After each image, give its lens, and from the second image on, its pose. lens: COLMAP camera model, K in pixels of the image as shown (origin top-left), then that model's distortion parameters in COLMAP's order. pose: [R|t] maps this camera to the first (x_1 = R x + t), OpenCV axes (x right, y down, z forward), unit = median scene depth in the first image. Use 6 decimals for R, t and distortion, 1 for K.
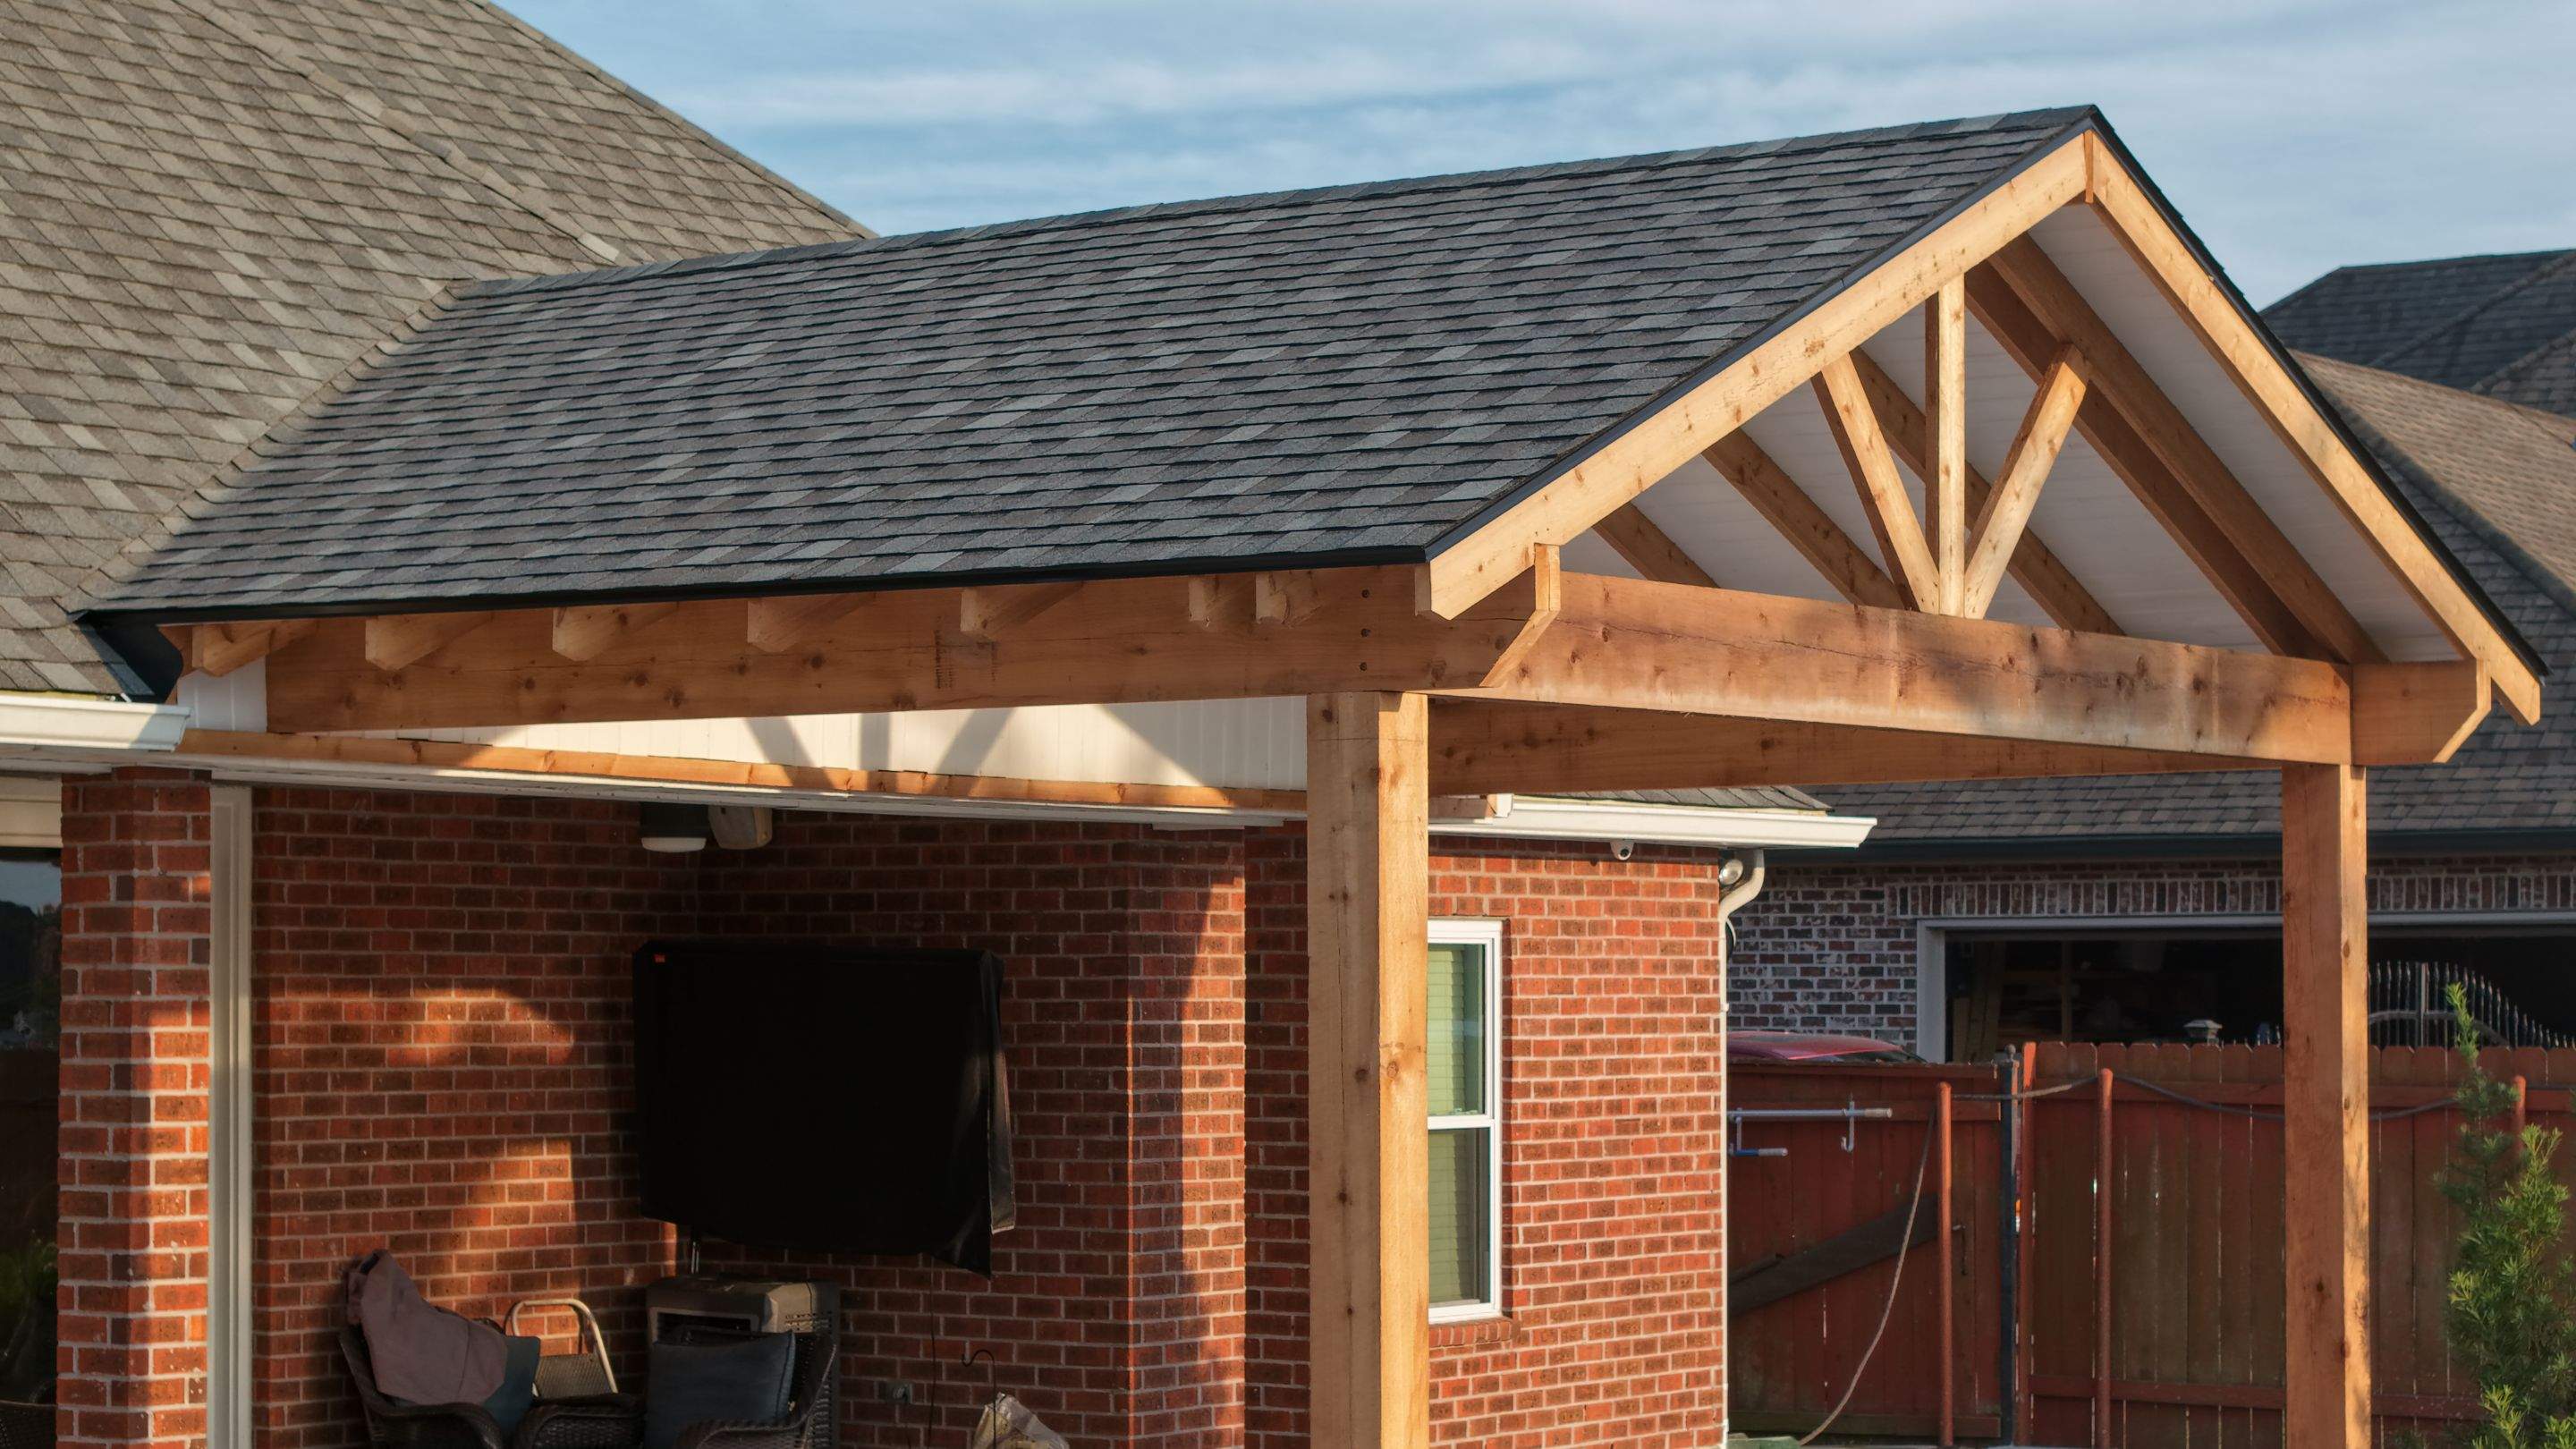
lens RADIAL K [[5424.1, 0, 1326.5], [0, 5424.1, 738.7], [0, 0, 1]] dist [-0.135531, 0.000000]
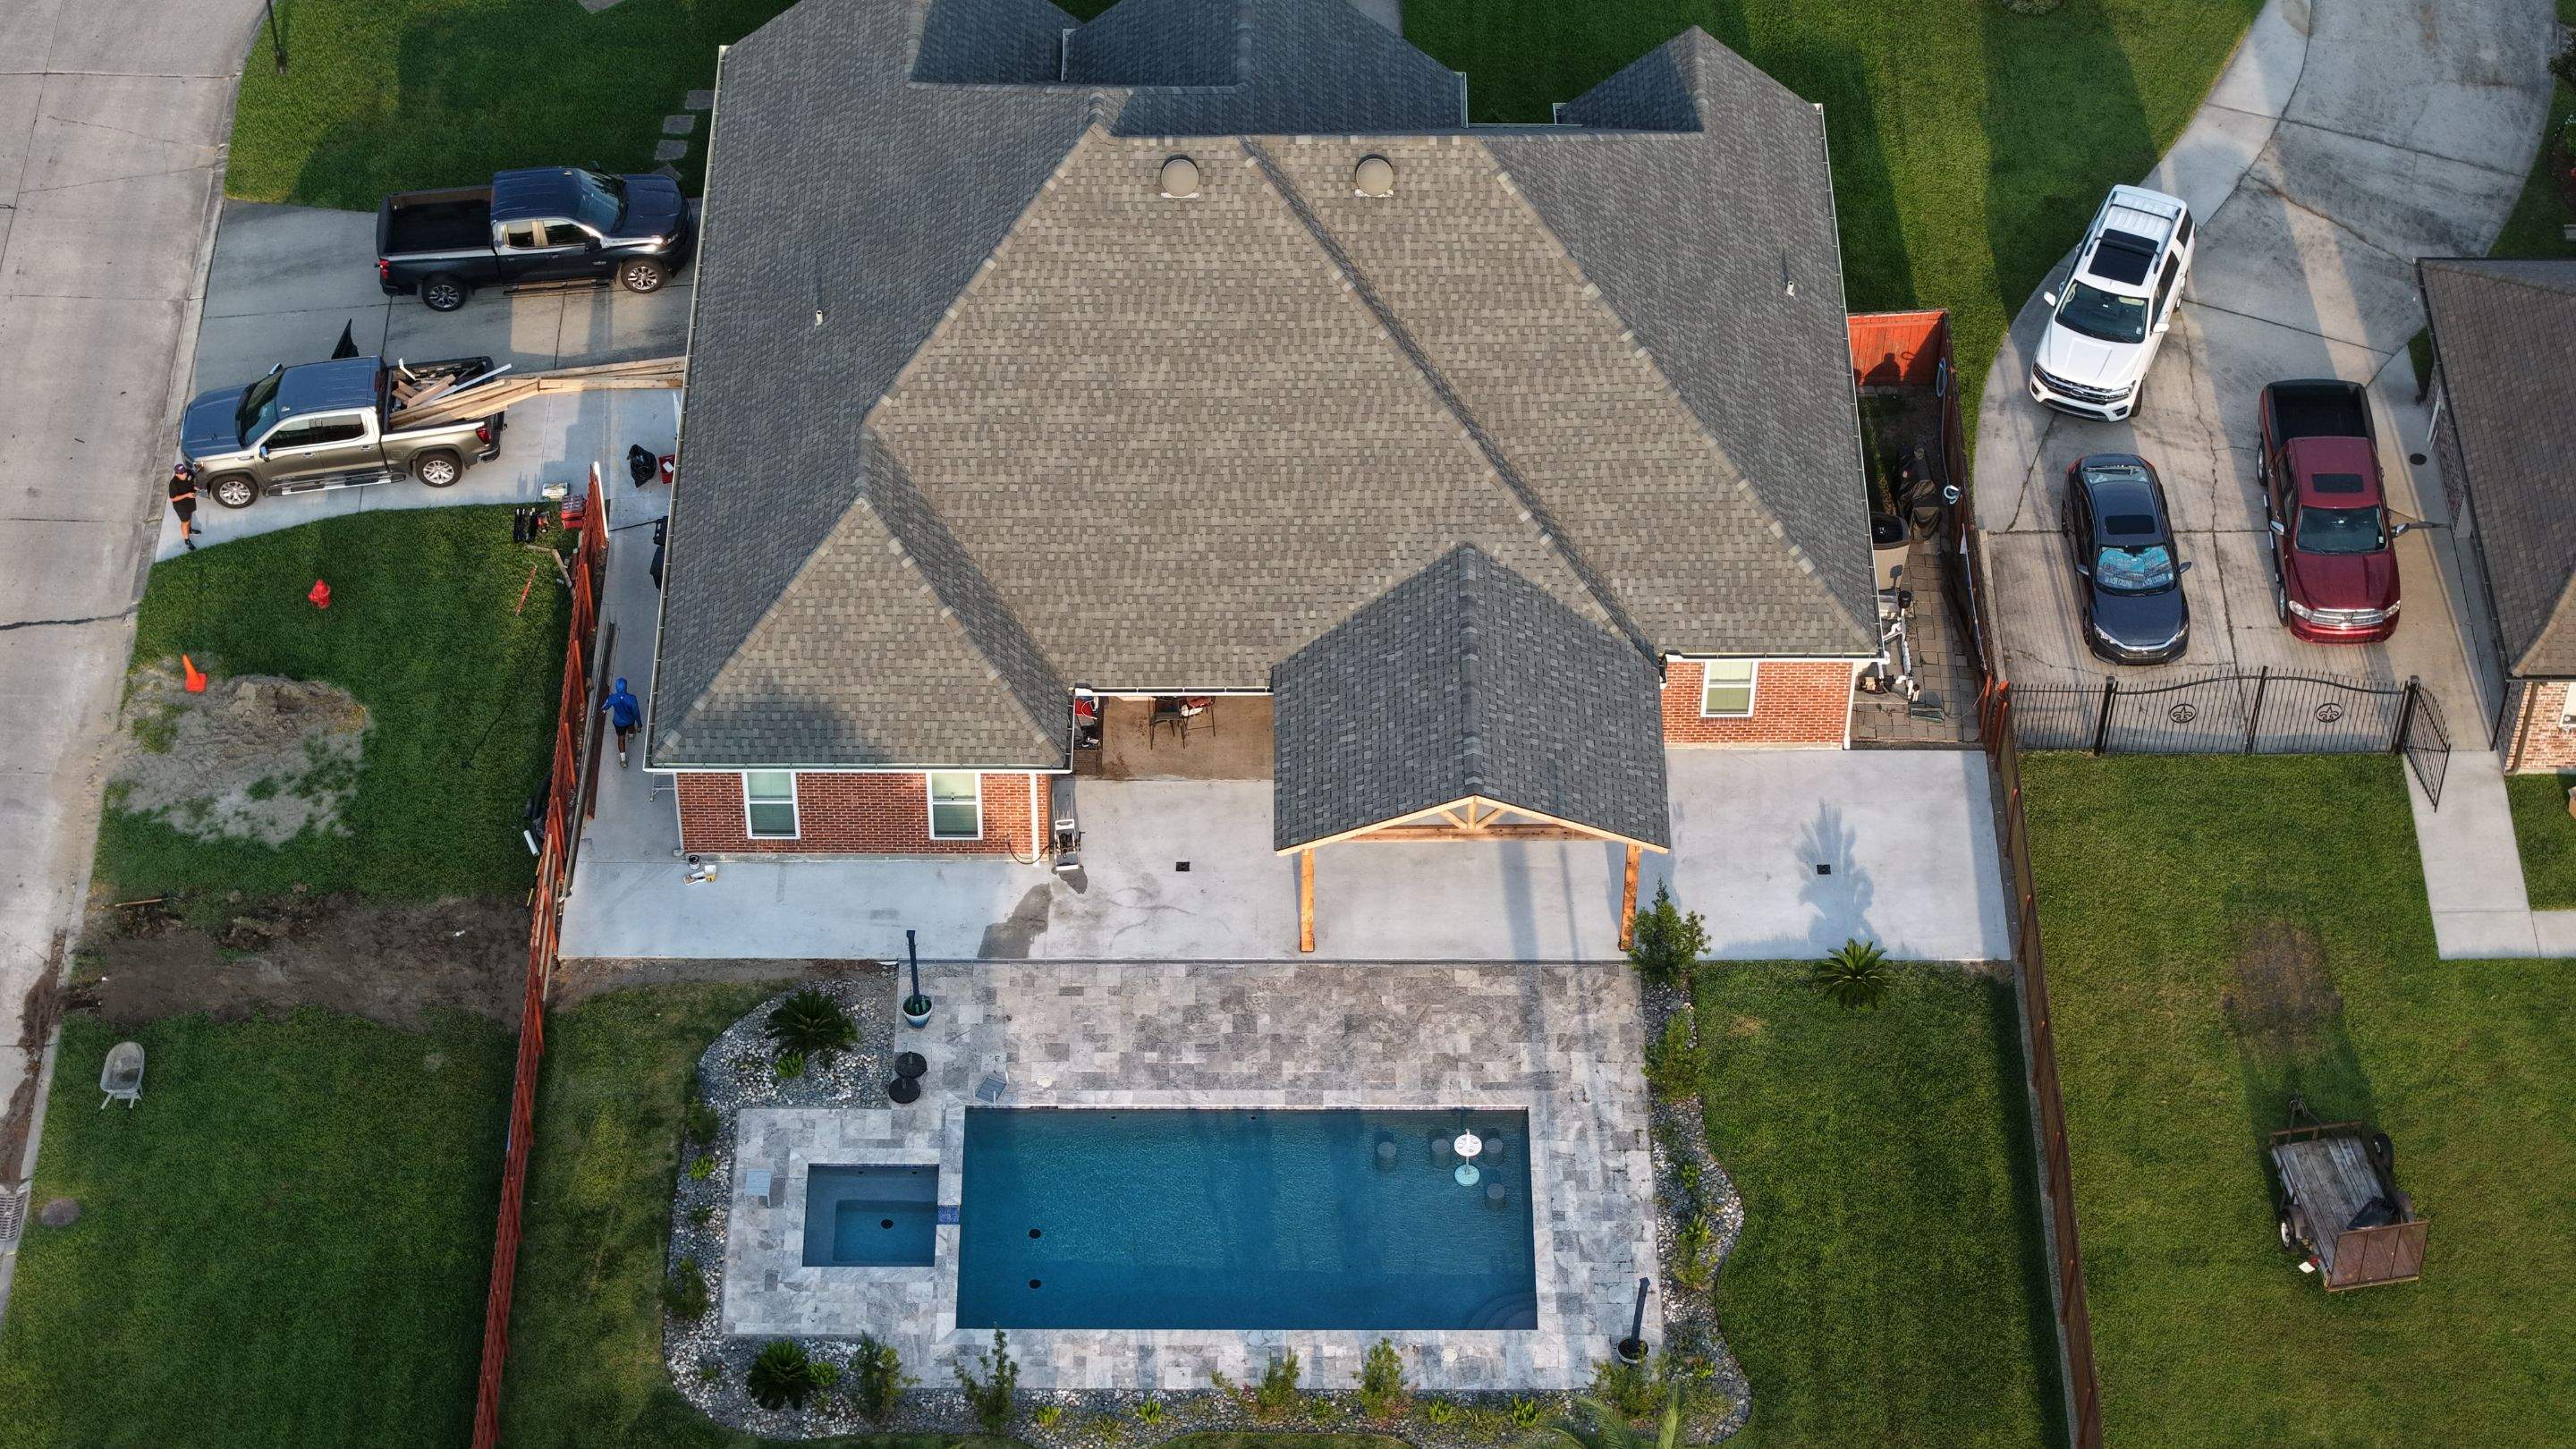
lens RADIAL K [[5424.1, 0, 1299.2], [0, 5424.1, 725.4], [0, 0, 1]] dist [-0.135531, 0.000000]
pose [[0.567695, 0.604821, -0.558493, 2.915810], [0.030861, 0.662297, 0.748605, -4.077418], [0.822660, -0.442215, 0.357317, -1.132179]]
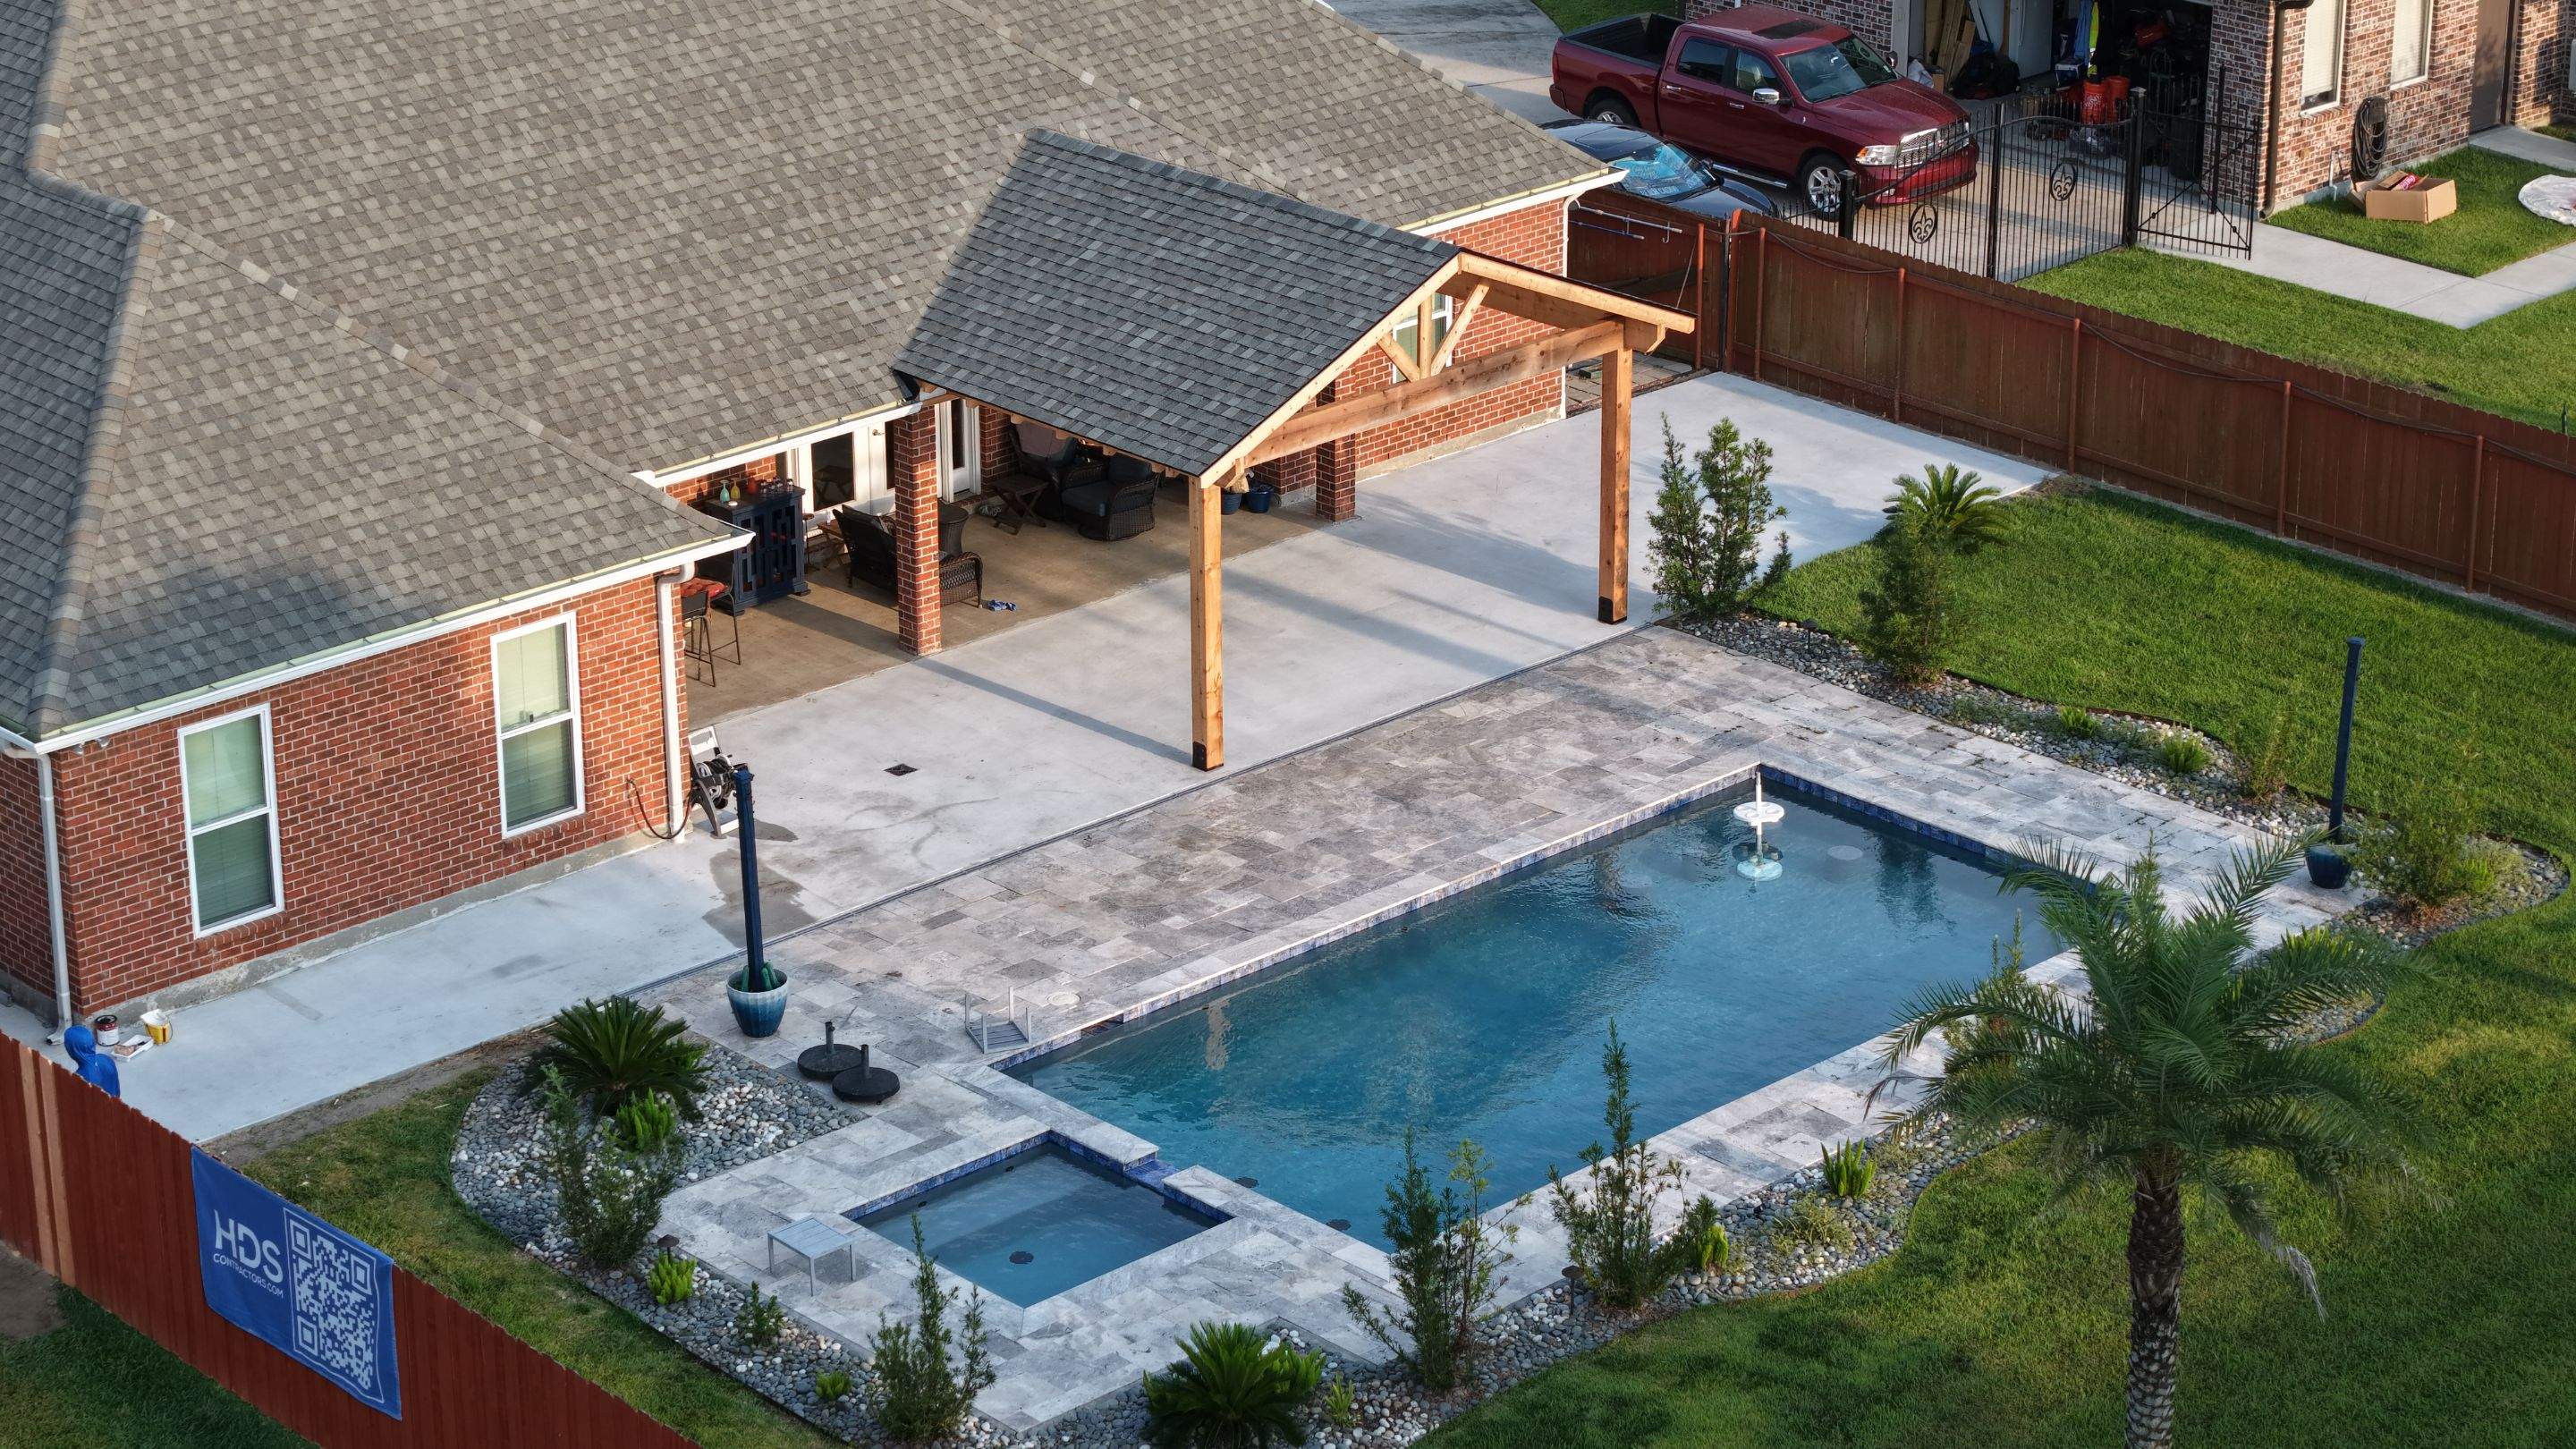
lens RADIAL K [[5424.1, 0, 1296.8], [0, 5424.1, 711.3], [0, 0, 1]] dist [-0.135531, 0.000000]
pose [[0.978562, 0.074035, -0.192185, 0.612674], [0.011196, 0.912650, 0.408590, -1.062463], [0.205648, -0.401982, 0.892255, -1.860670]]
